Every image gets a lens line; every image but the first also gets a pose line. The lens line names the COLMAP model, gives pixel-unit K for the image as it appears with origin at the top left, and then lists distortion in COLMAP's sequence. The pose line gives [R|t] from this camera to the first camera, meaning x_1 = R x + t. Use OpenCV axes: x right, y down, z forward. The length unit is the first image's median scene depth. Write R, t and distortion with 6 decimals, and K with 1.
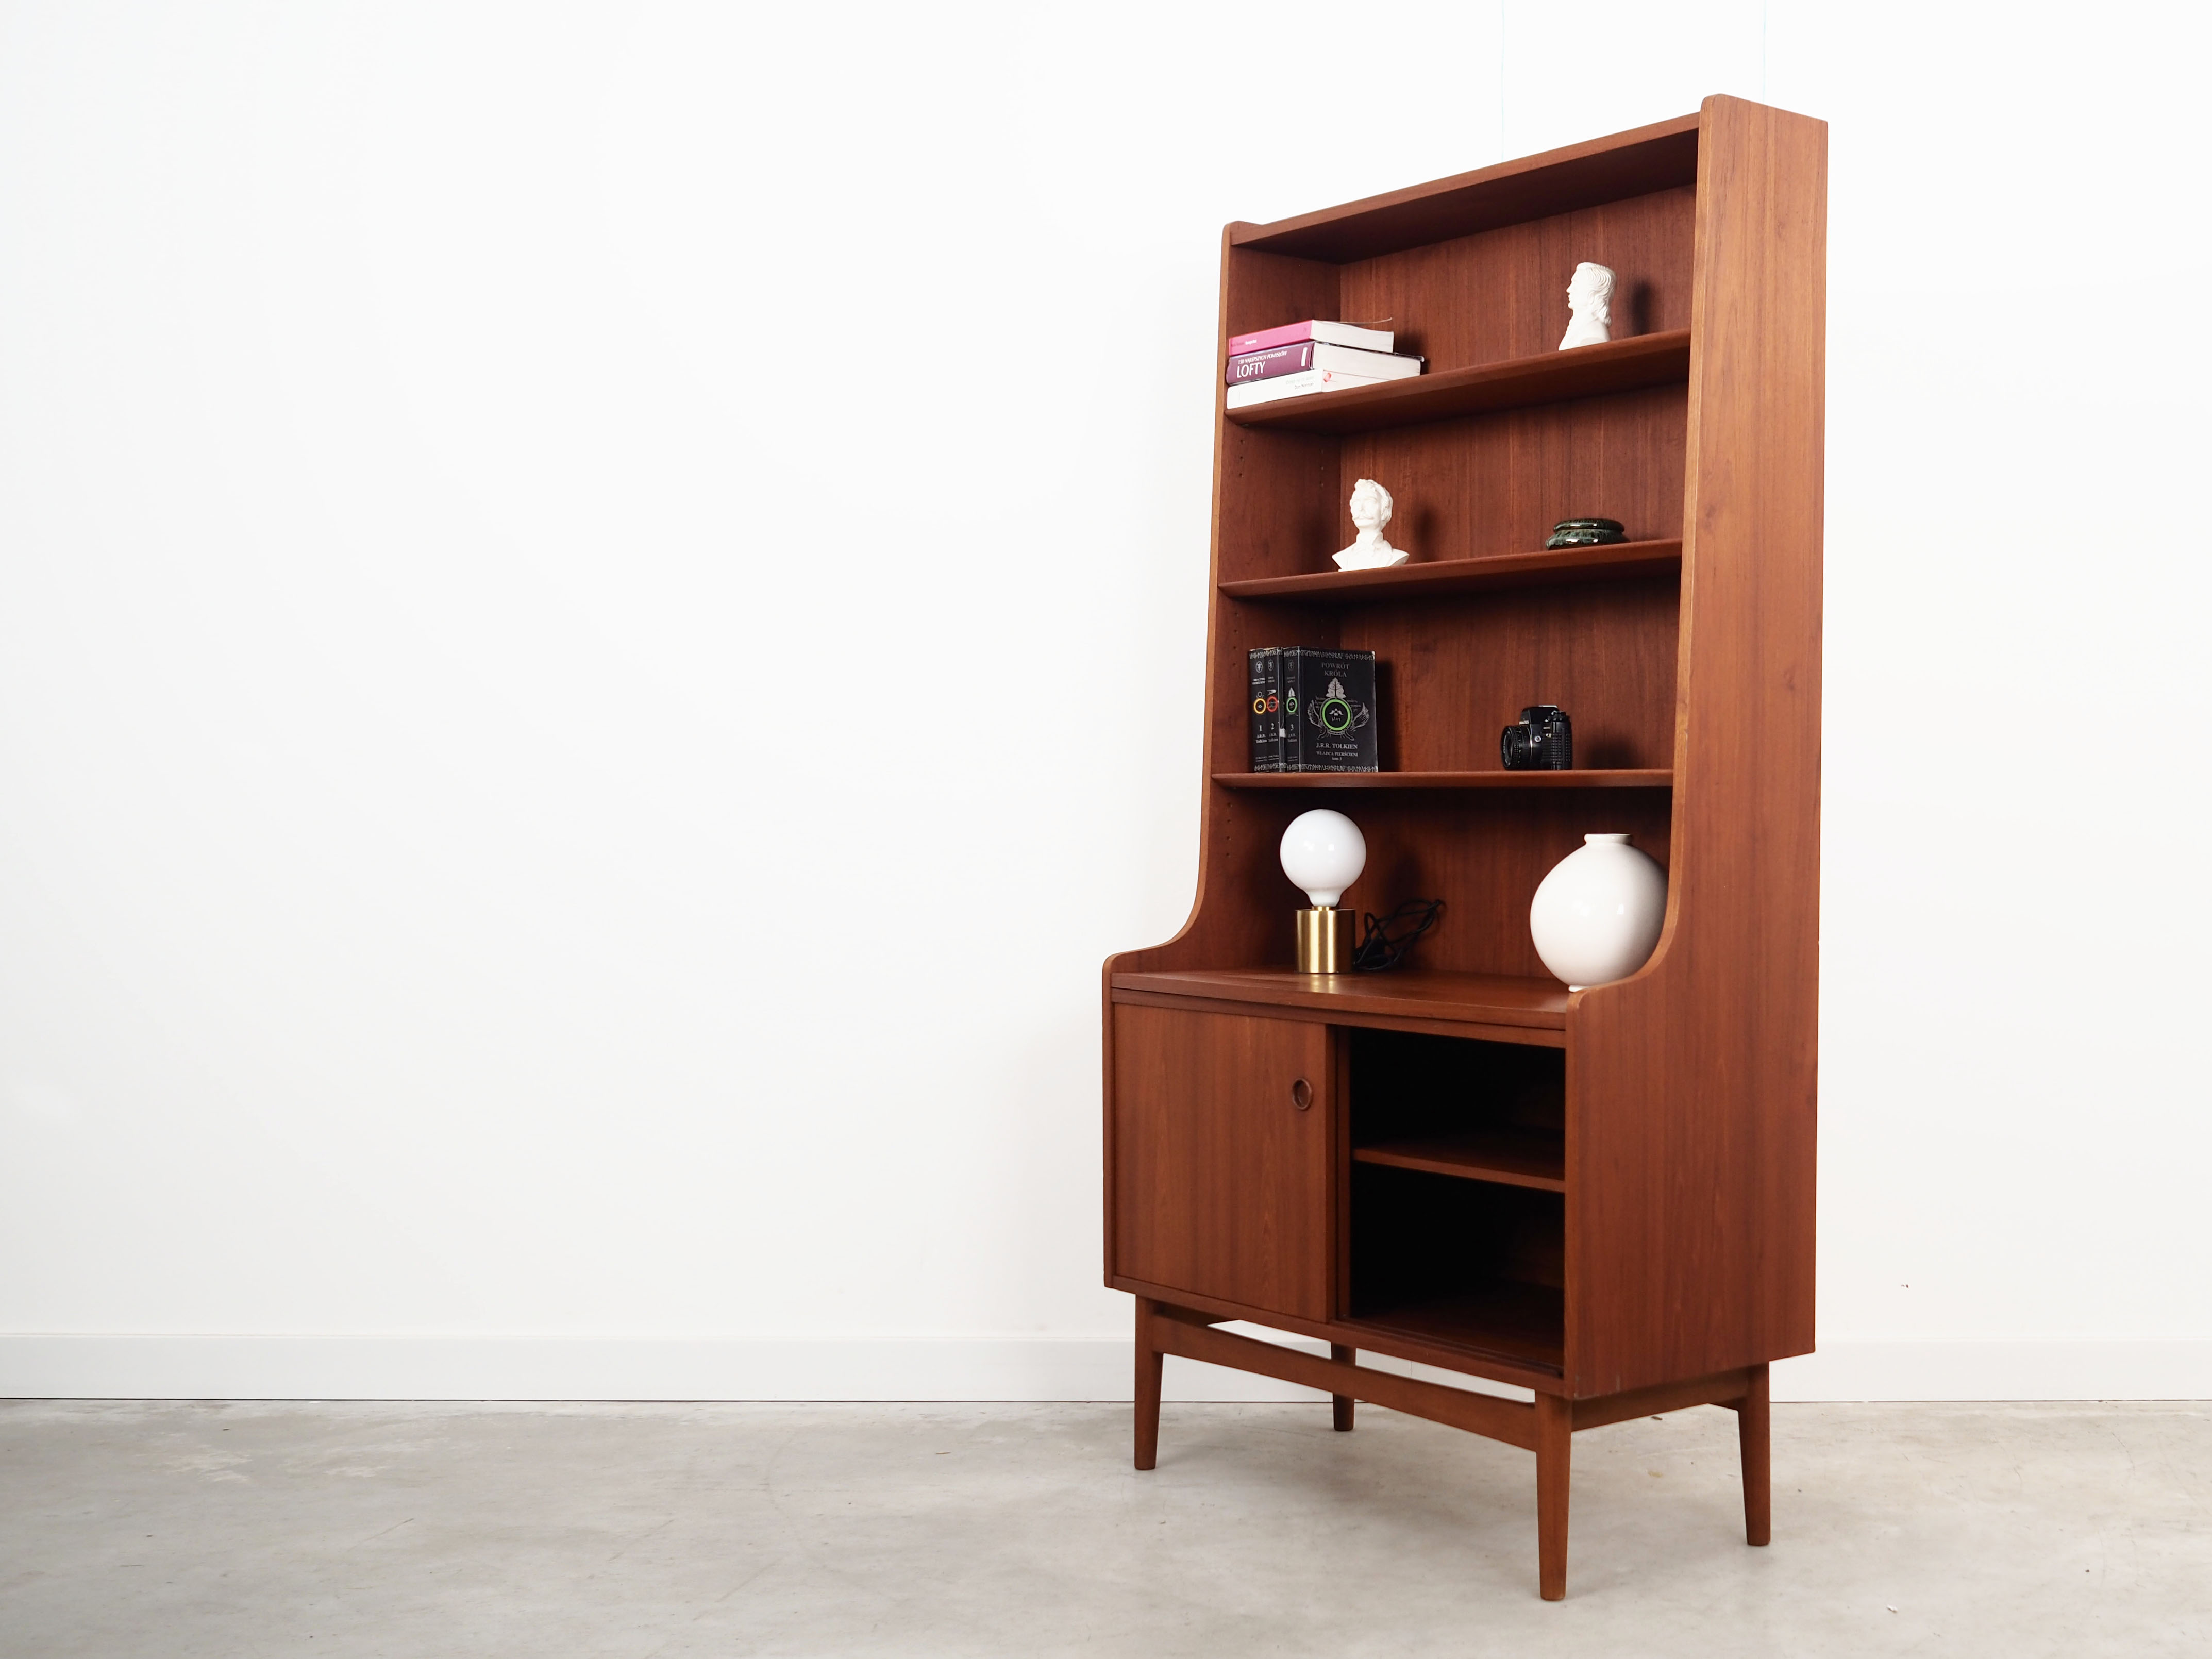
lens RADIAL K [[3014.8, 0, 1115.7], [0, 3014.8, 835.5], [0, 0, 1]] dist [-0.039992, 0.000000]
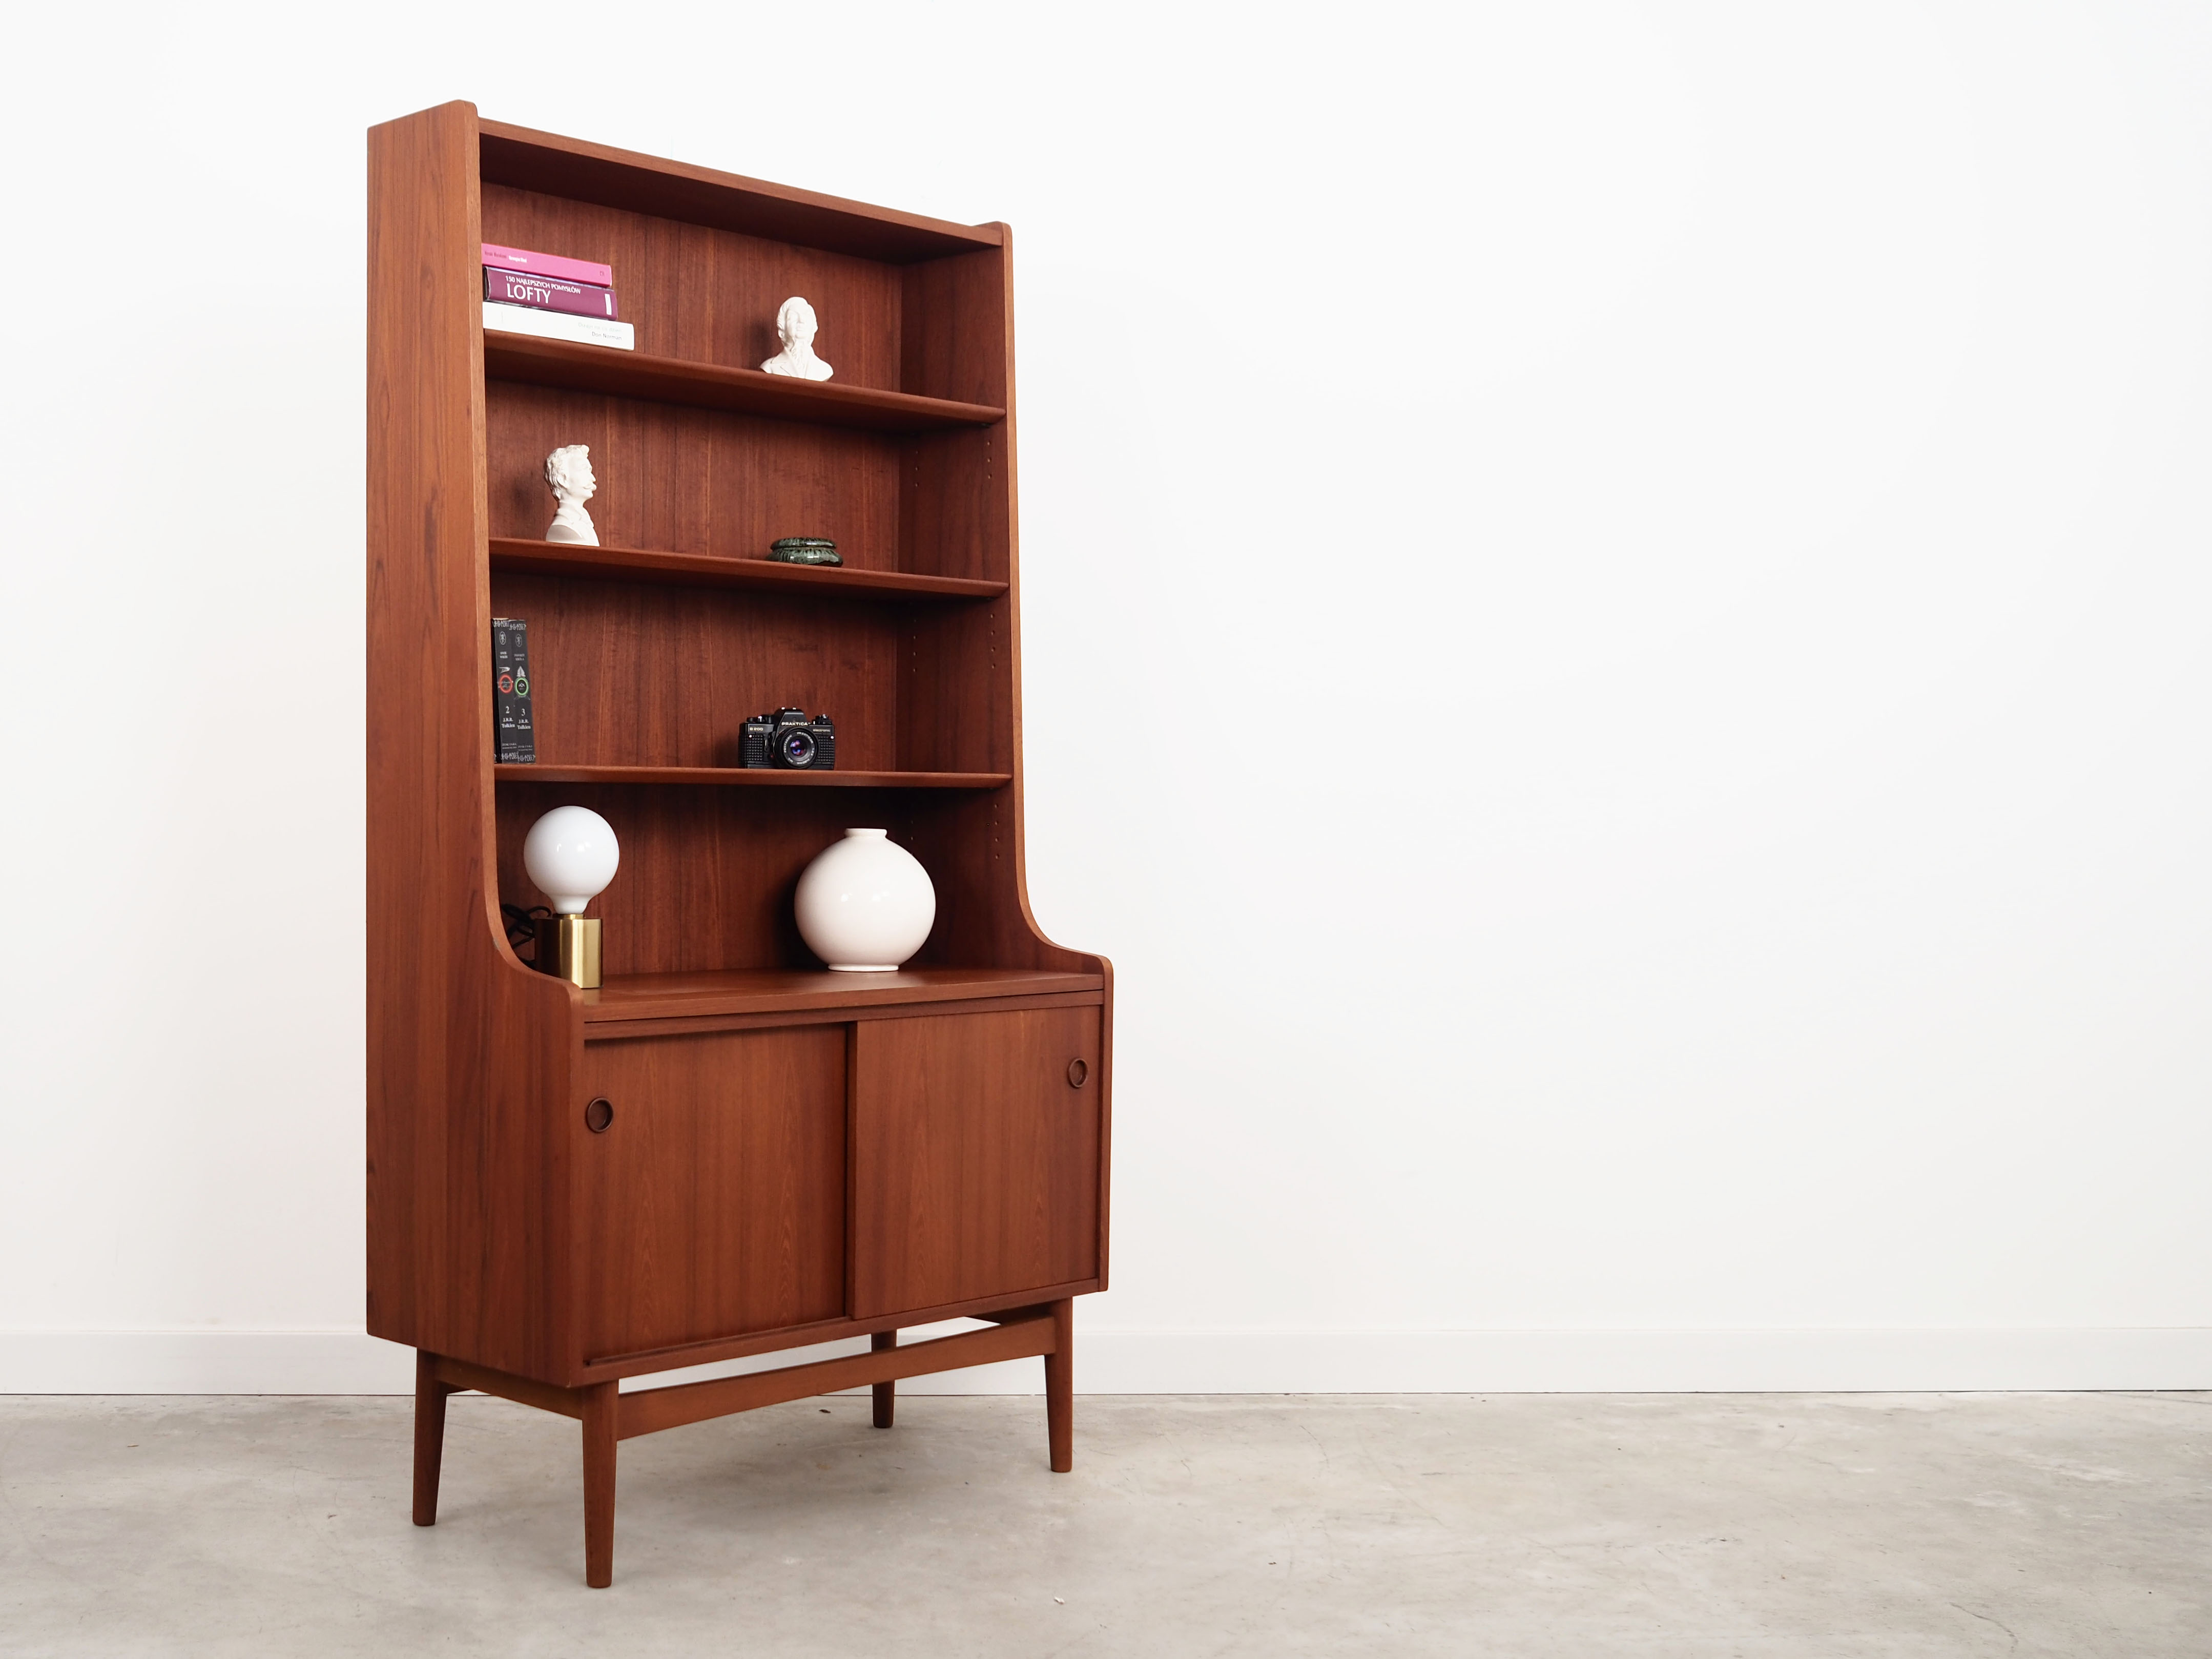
lens RADIAL K [[3014.7, 0, 1106.8], [0, 3014.7, 837.4], [0, 0, 1]] dist [-0.039992, 0.000000]
pose [[-0.276158, -0.015028, 0.960995, -0.859294], [0.001403, 0.999870, 0.016039, -0.013833], [-0.961111, 0.005778, -0.276102, 1.123688]]
